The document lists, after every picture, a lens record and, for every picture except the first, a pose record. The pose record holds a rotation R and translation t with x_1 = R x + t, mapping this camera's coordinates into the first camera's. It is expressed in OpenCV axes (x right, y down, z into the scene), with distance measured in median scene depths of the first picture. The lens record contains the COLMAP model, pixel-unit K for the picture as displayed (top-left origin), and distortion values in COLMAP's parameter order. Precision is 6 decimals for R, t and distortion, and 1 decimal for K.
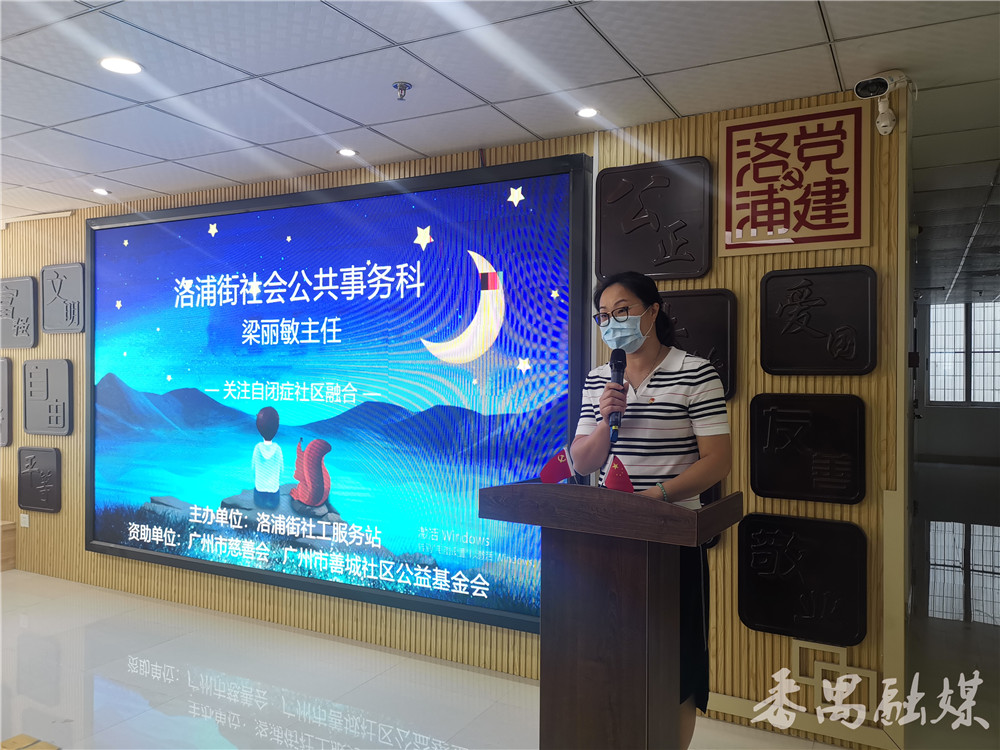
lens RADIAL K [[777.5, 0, 499.5], [0, 777.5, 372.9], [0, 0, 1]] dist [0.015228, 0.003961]
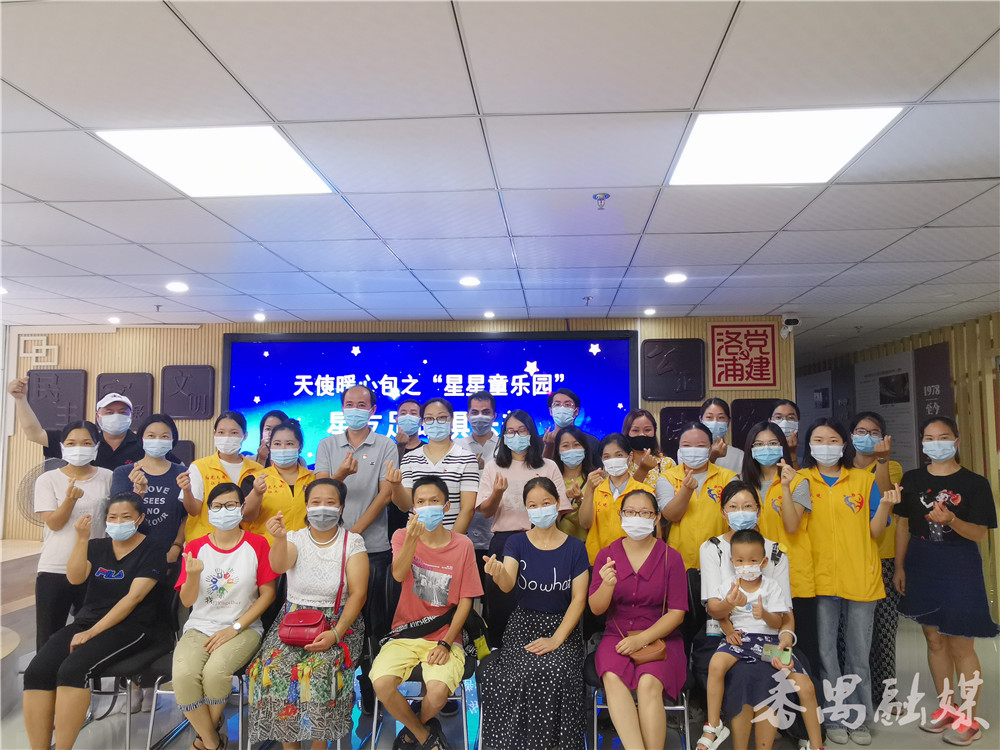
lens RADIAL K [[701.8, 0, 500.6], [0, 701.8, 378.6], [0, 0, 1]] dist [-0.004107, -0.000421]
pose [[0.914595, 0.028925, 0.403335, -0.941809], [0.004046, 0.996734, -0.080653, -0.040033], [-0.404350, 0.075397, 0.911491, -0.411451]]
